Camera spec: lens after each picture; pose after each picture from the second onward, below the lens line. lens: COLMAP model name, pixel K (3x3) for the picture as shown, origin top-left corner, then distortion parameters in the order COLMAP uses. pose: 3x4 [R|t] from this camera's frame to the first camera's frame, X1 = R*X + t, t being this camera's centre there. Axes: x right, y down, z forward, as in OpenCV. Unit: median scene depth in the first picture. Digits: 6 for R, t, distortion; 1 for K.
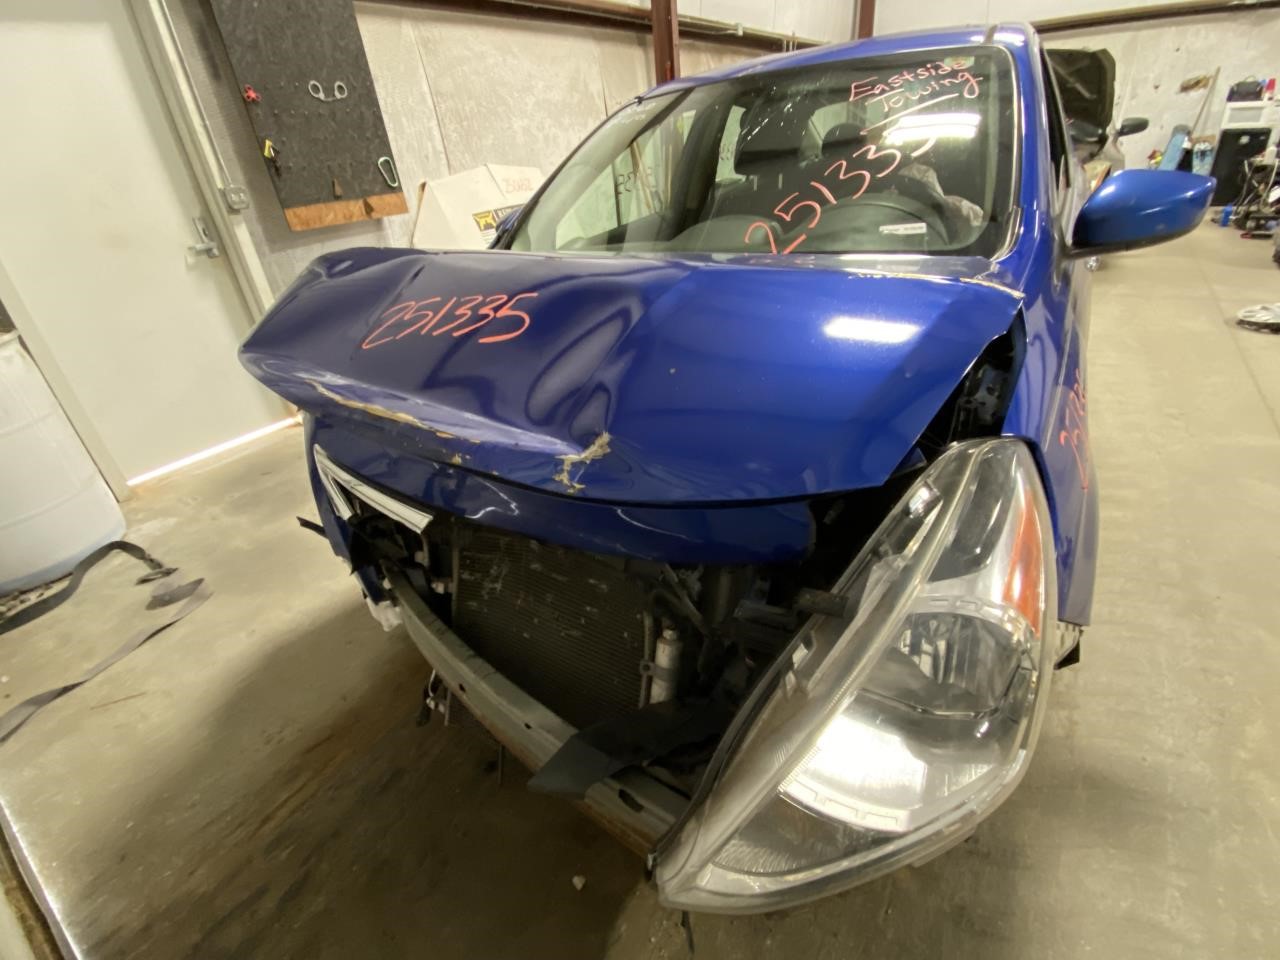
lens RADIAL K [[603.8, 0, 643.9], [0, 603.8, 474.3], [0, 0, 1]] dist [-0.002657, -0.000112]
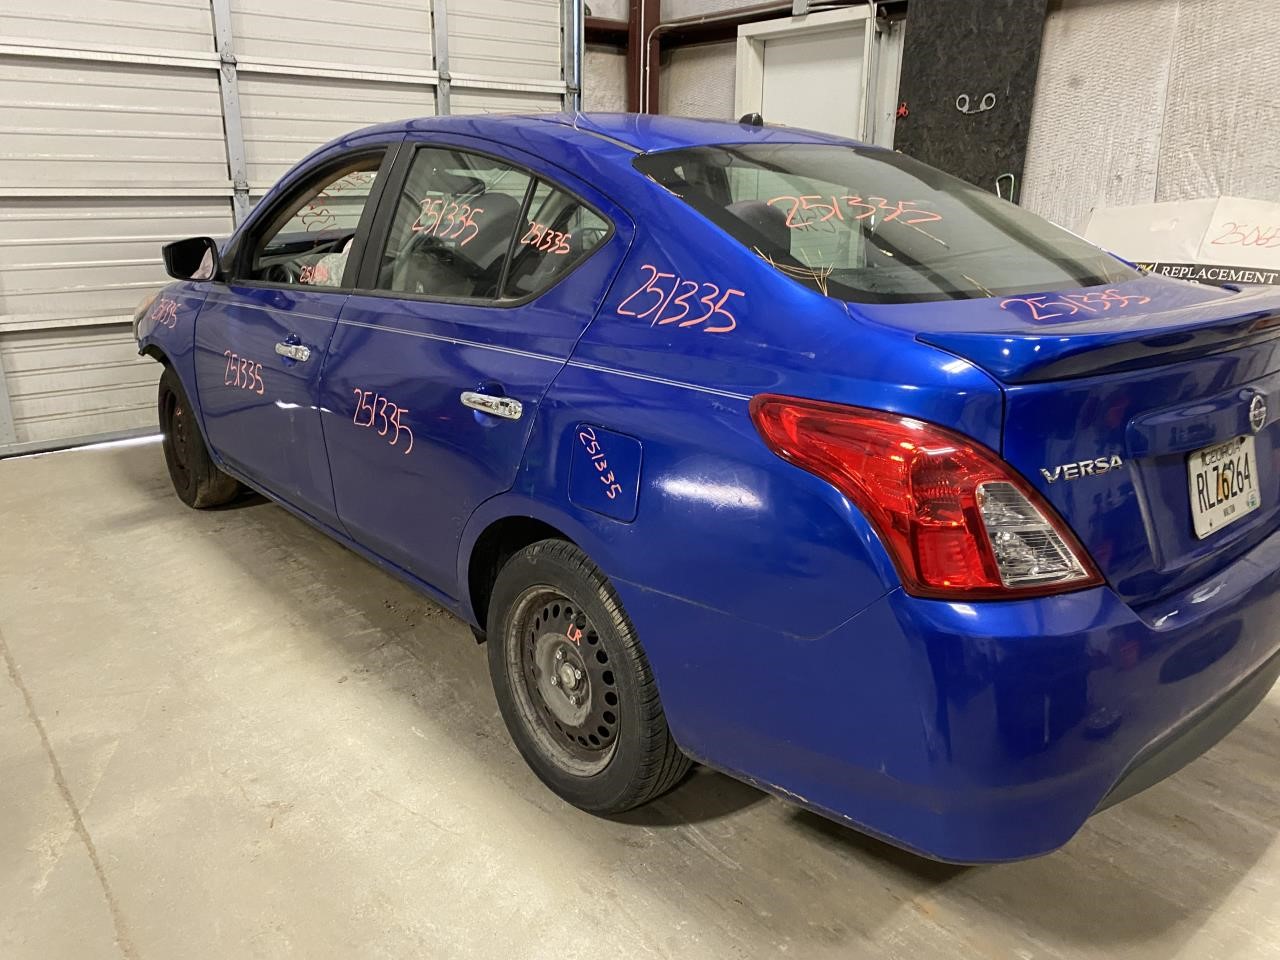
lens RADIAL K [[978.2, 0, 637.9], [0, 978.2, 465.2], [0, 0, 1]] dist [0.017997, -0.004287]
pose [[-0.282595, 0.361213, -0.888631, 1.072045], [-0.438304, 0.775404, 0.454574, -0.612534], [0.853246, 0.517951, -0.060805, 0.865231]]
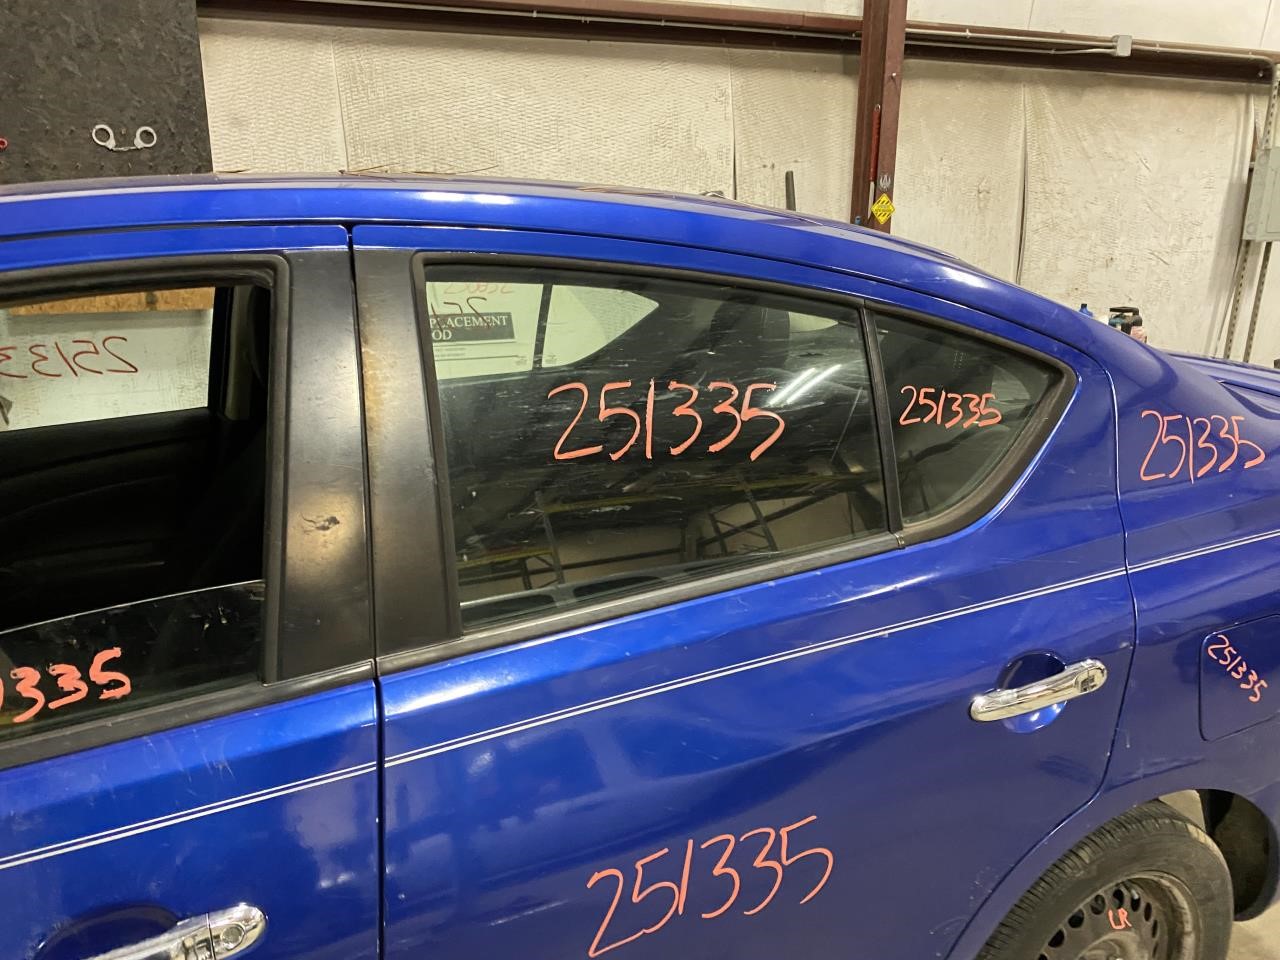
lens RADIAL K [[972.3, 0, 627.8], [0, 972.3, 480.4], [0, 0, 1]] dist [0.019094, -0.006987]
pose [[0.831405, 0.244799, -0.498837, 0.588949], [-0.332854, 0.938249, -0.094328, -0.320285], [0.444942, 0.244465, 0.861547, 0.343020]]
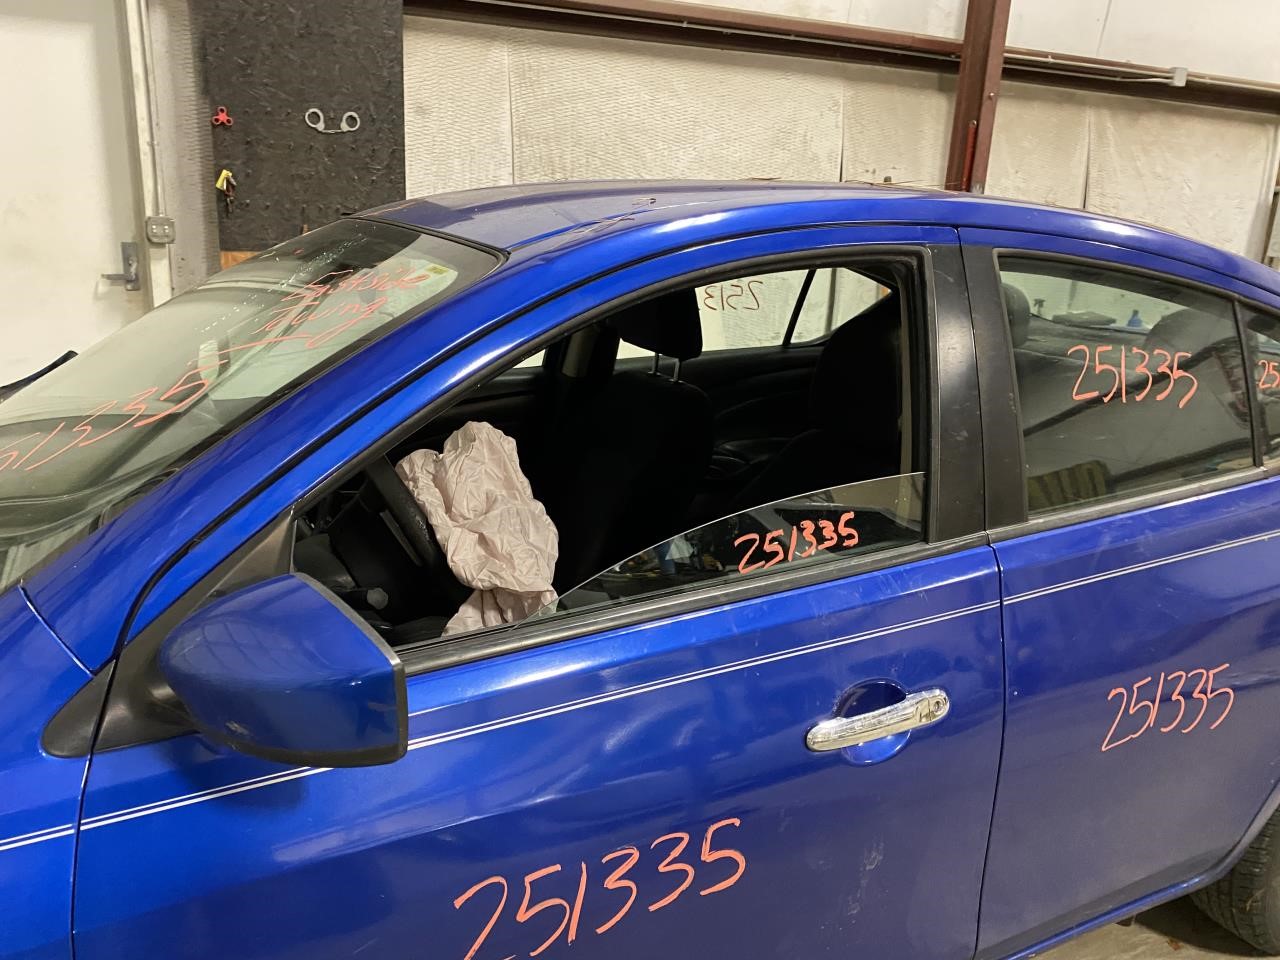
lens RADIAL K [[978.2, 0, 637.9], [0, 978.2, 465.2], [0, 0, 1]] dist [0.017997, -0.004287]
pose [[0.850114, 0.267695, -0.453481, 0.456293], [-0.355400, 0.927113, -0.118962, -0.201374], [0.388583, 0.262298, 0.883291, 0.146467]]
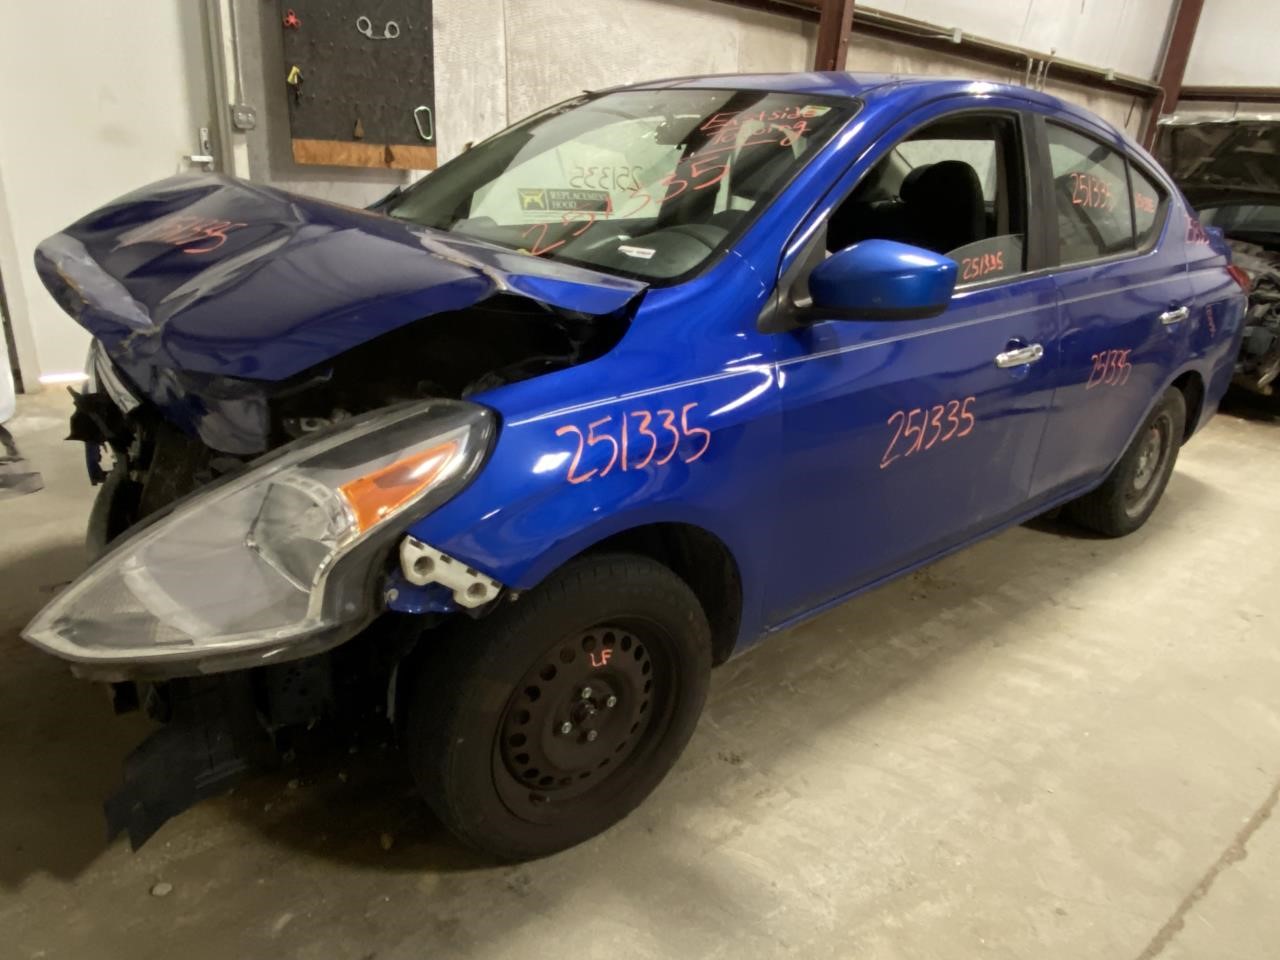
lens RADIAL K [[867.1, 0, 661.0], [0, 867.1, 477.8], [0, 0, 1]] dist [0.058440, -0.064570]
pose [[0.949631, 0.250320, -0.188521, 0.285982], [-0.272448, 0.956747, -0.102016, 0.034595], [0.154831, 0.148239, 0.976756, -0.128735]]
